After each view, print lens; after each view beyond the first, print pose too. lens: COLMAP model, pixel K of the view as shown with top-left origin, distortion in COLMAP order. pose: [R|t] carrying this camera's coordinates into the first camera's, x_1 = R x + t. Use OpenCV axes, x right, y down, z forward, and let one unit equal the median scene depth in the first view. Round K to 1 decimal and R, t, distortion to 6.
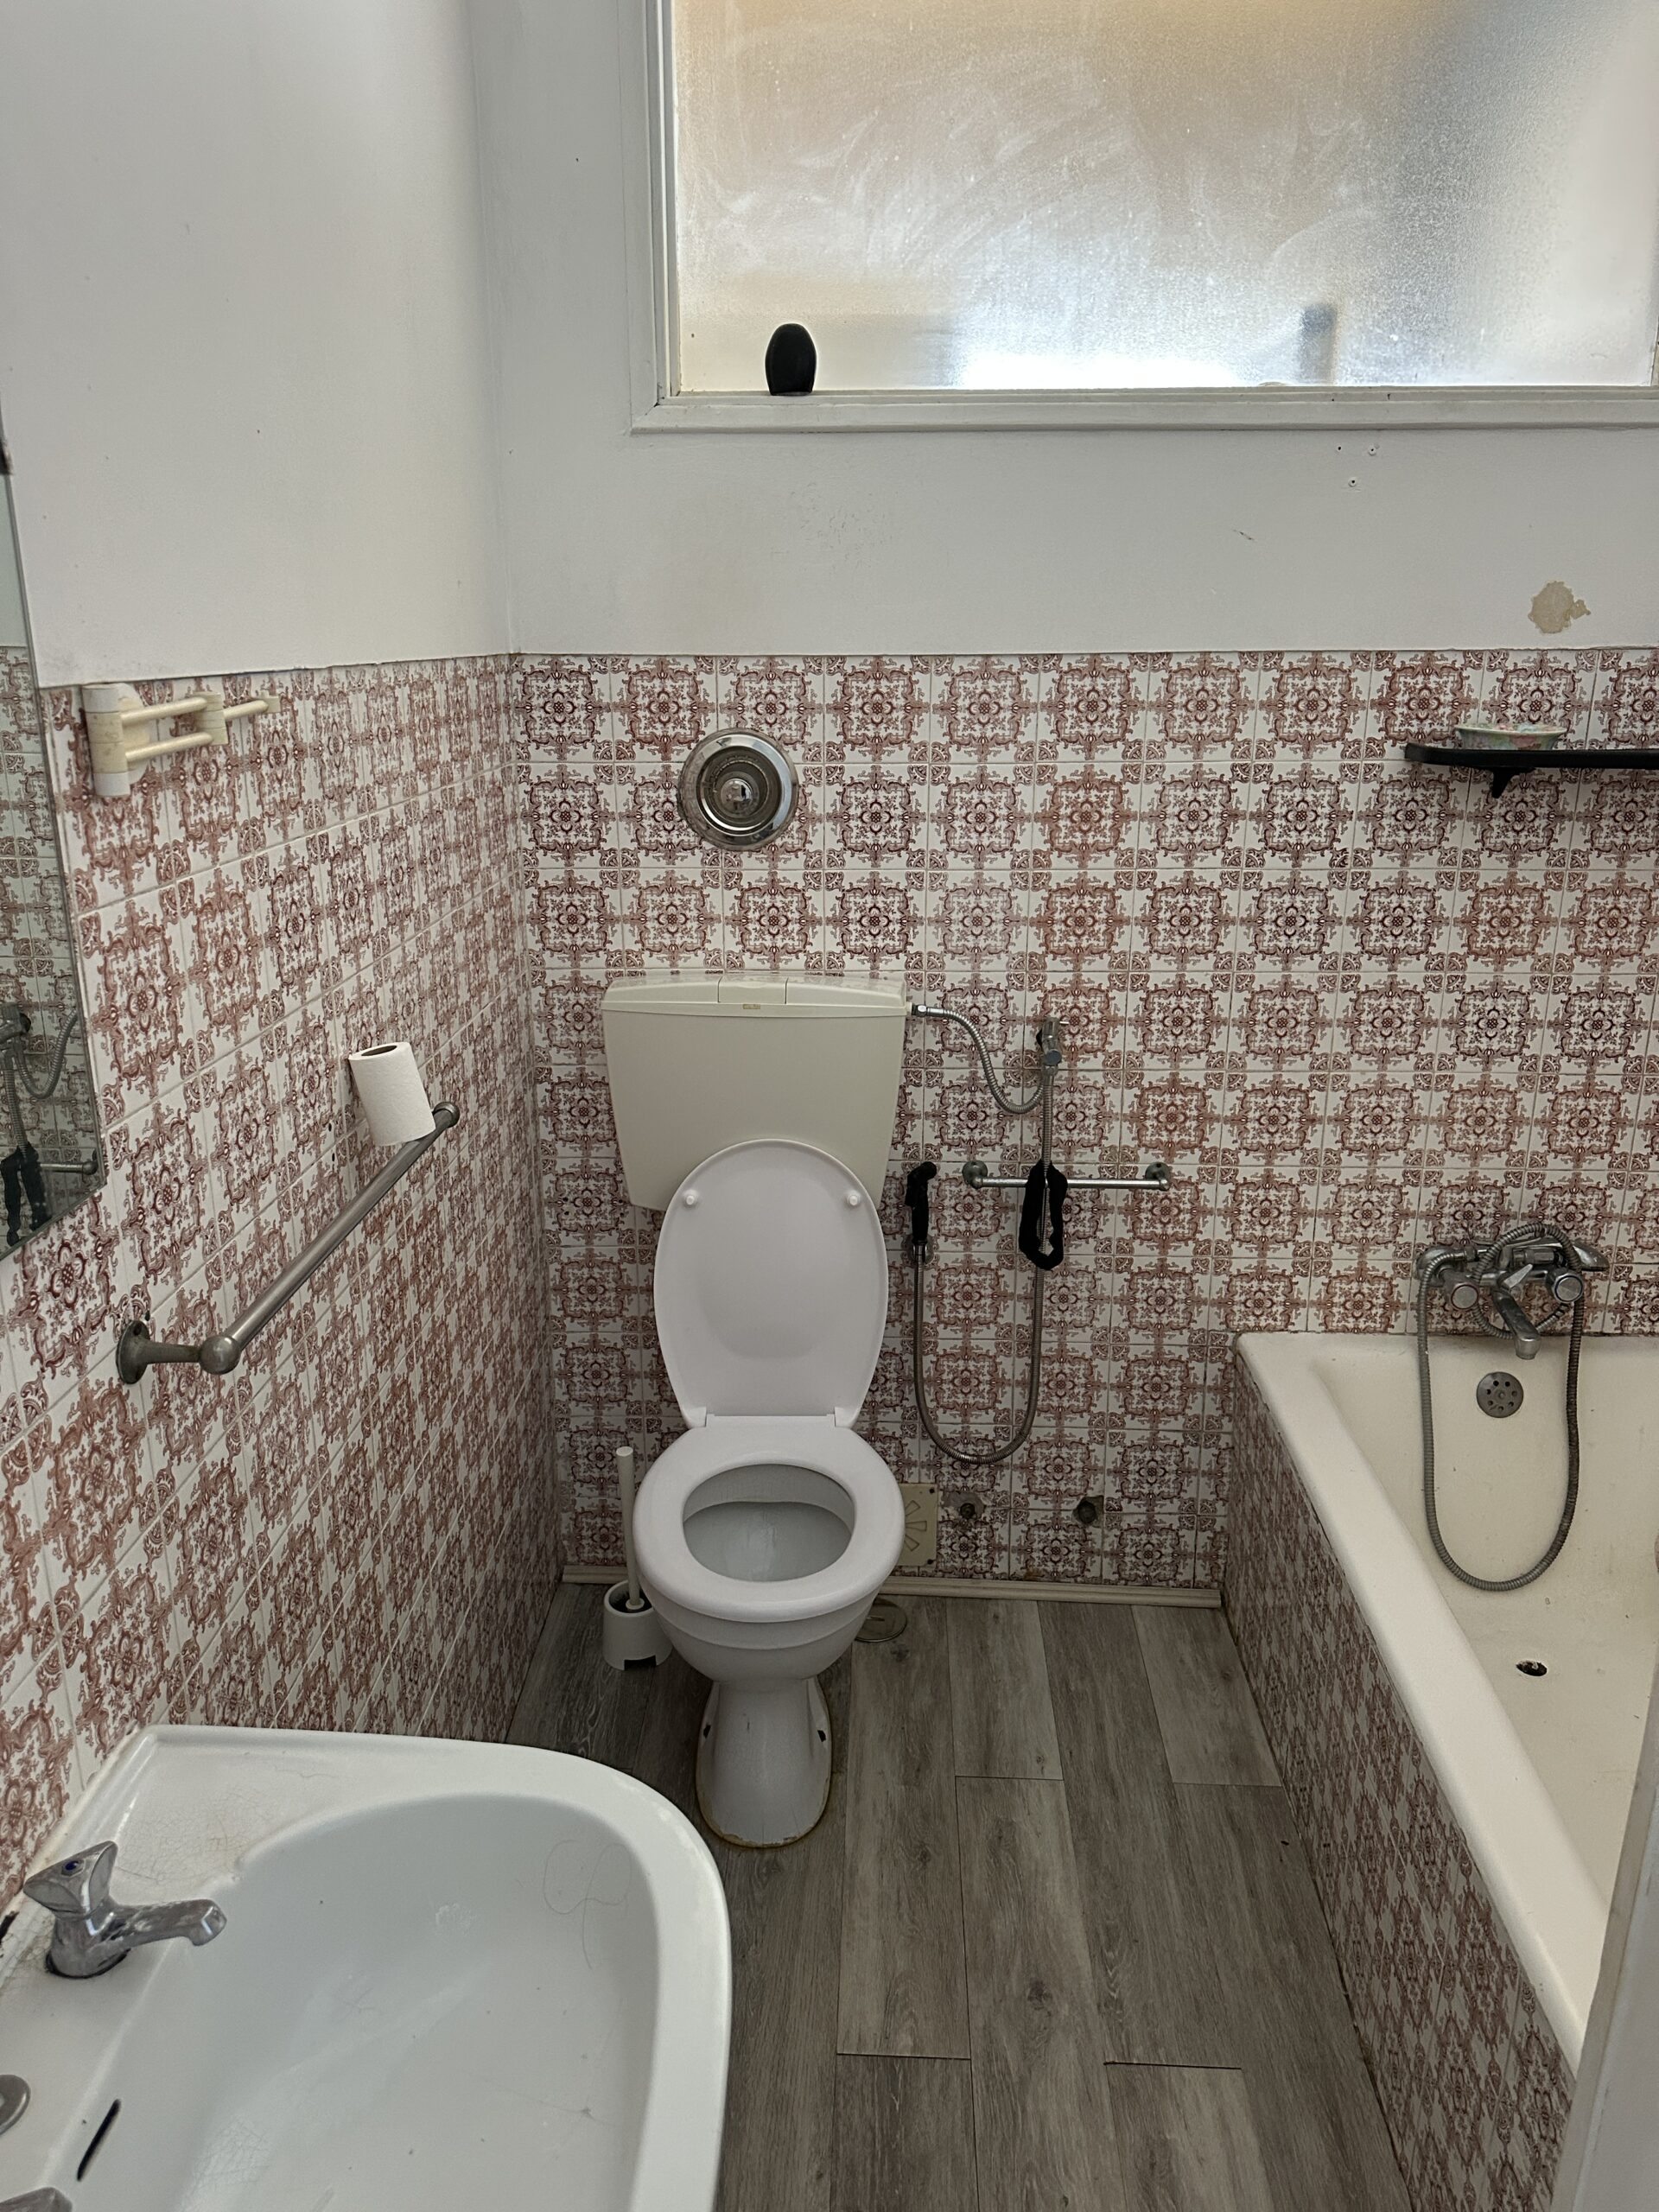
lens RADIAL K [[1542.5, 0, 811.7], [0, 1542.5, 1106.8], [0, 0, 1]] dist [0.082281, -0.106893]
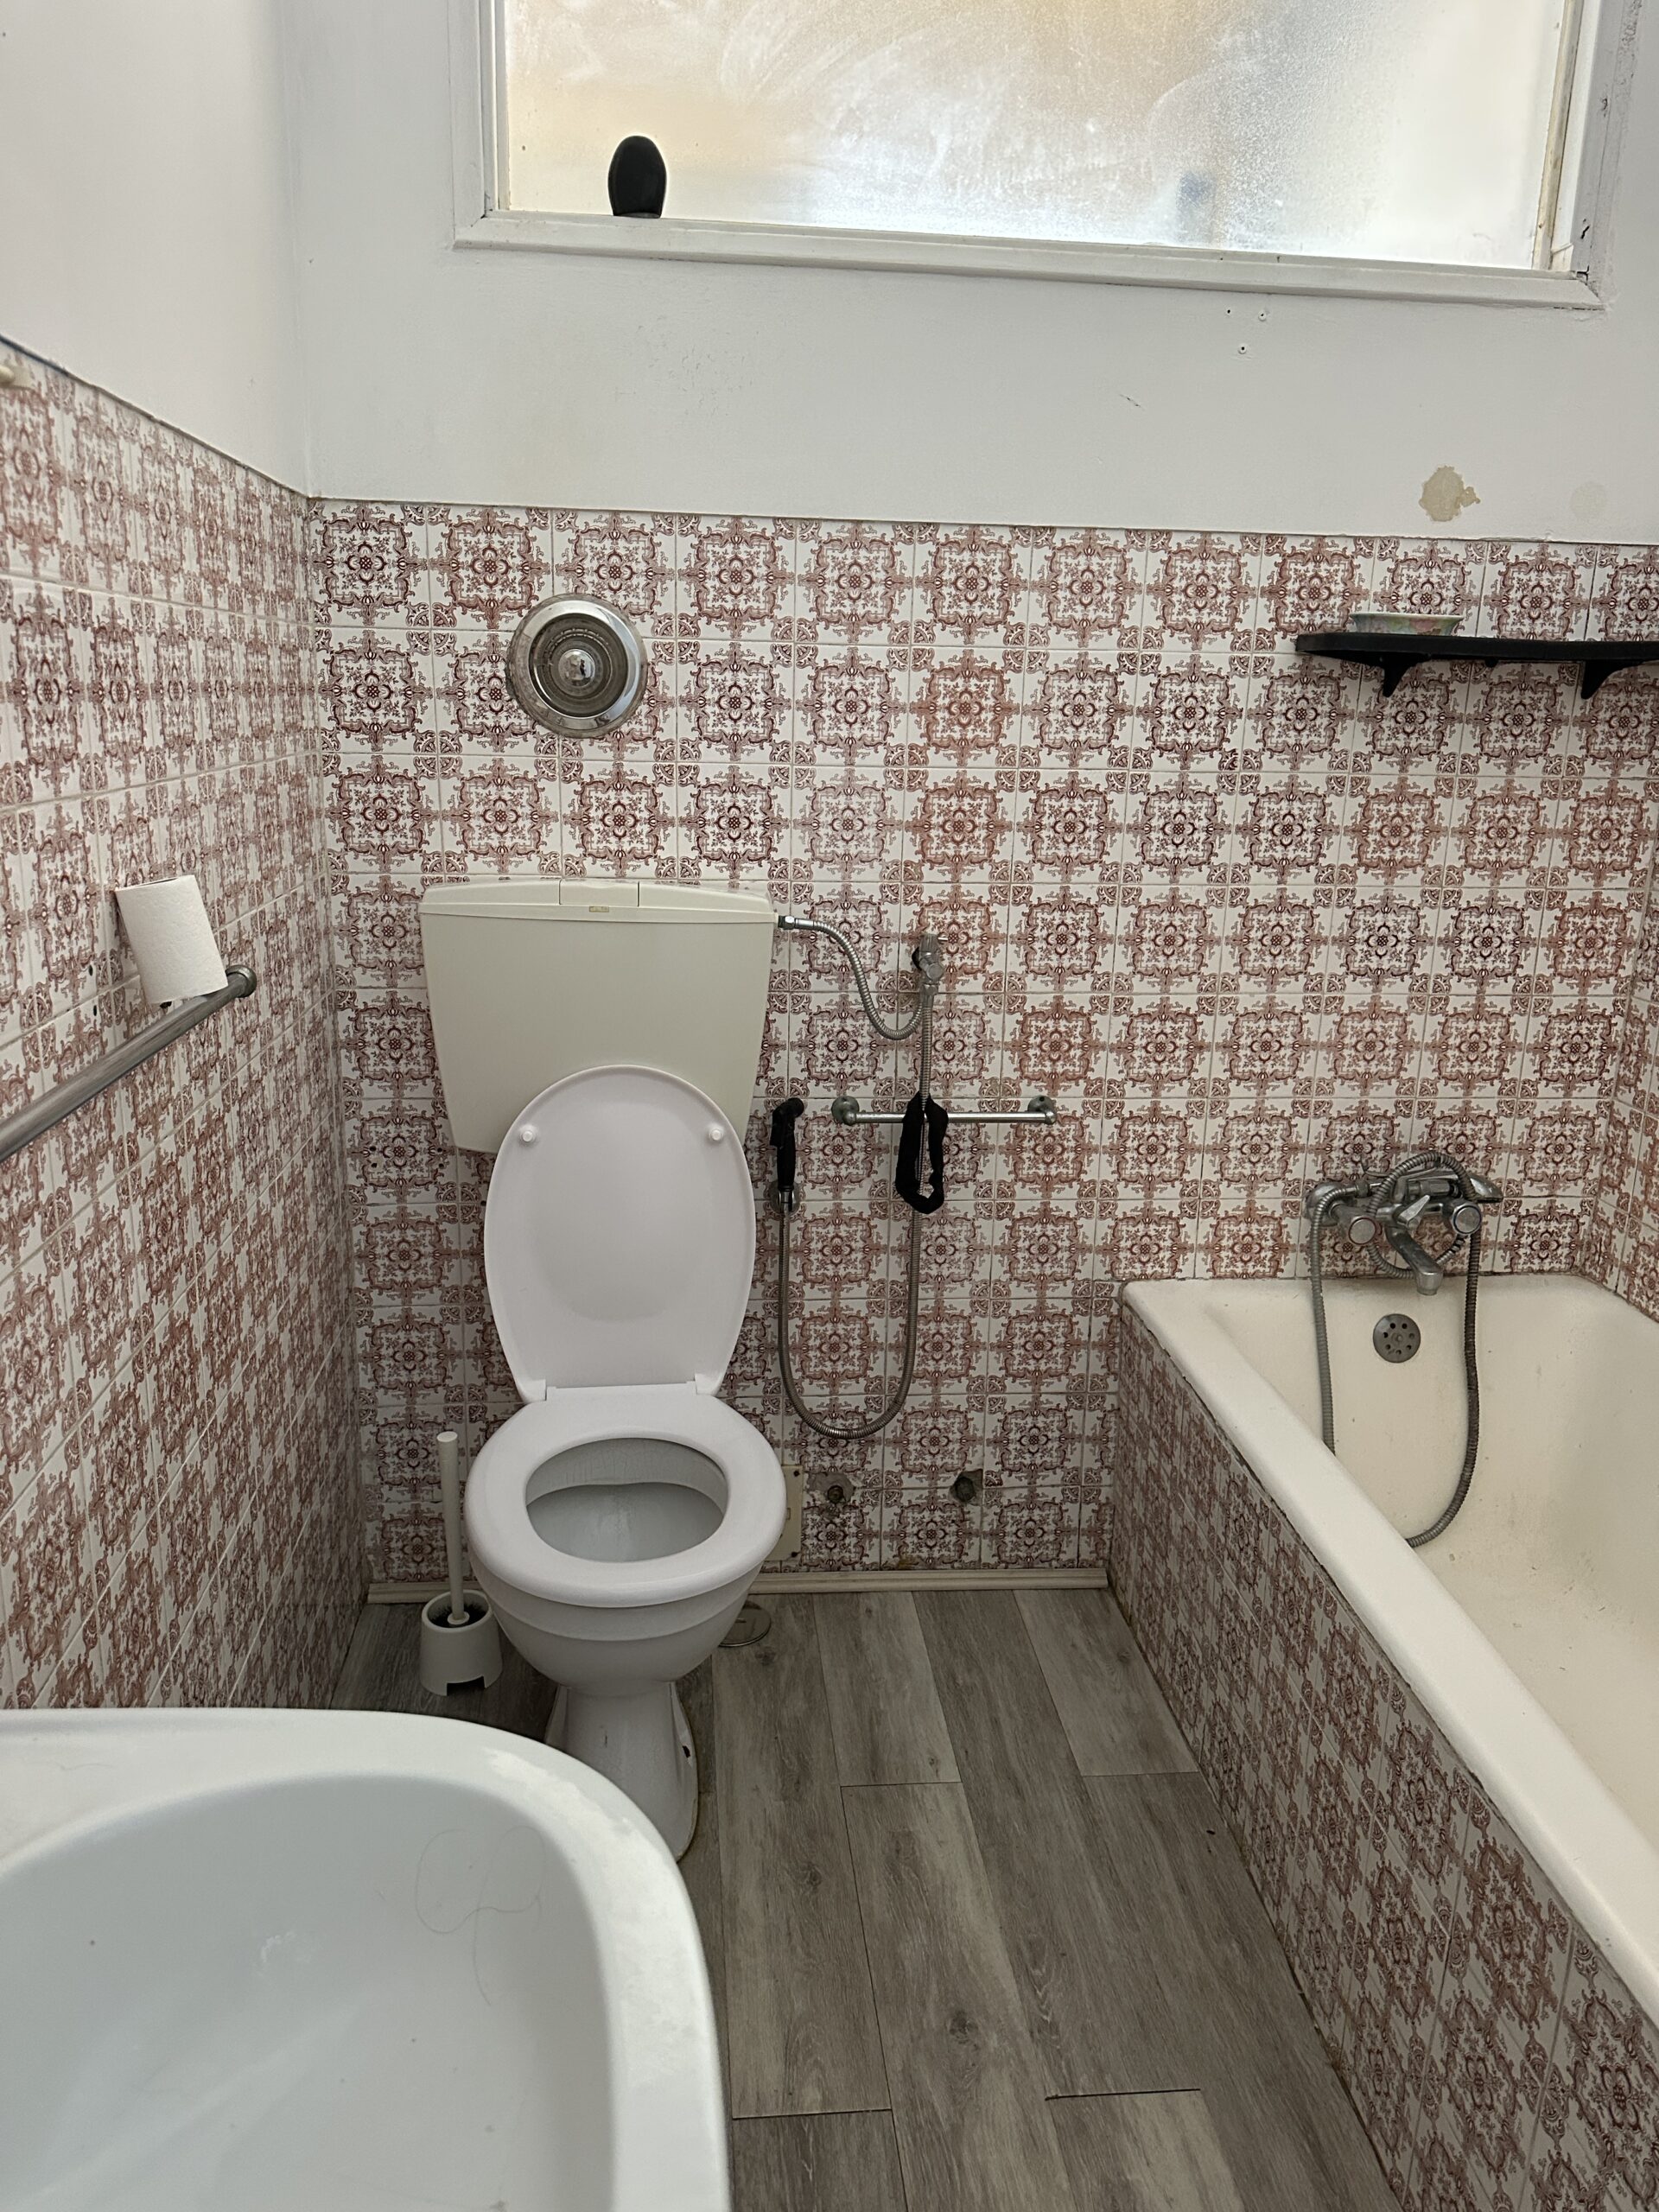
lens RADIAL K [[1542.5, 0, 811.5], [0, 1542.5, 1107.6], [0, 0, 1]] dist [0.082281, -0.106893]
pose [[0.989658, -0.010156, 0.143088, -0.044521], [0.015528, 0.999214, -0.036474, 0.078453], [-0.142605, 0.038319, 0.989038, 0.120062]]
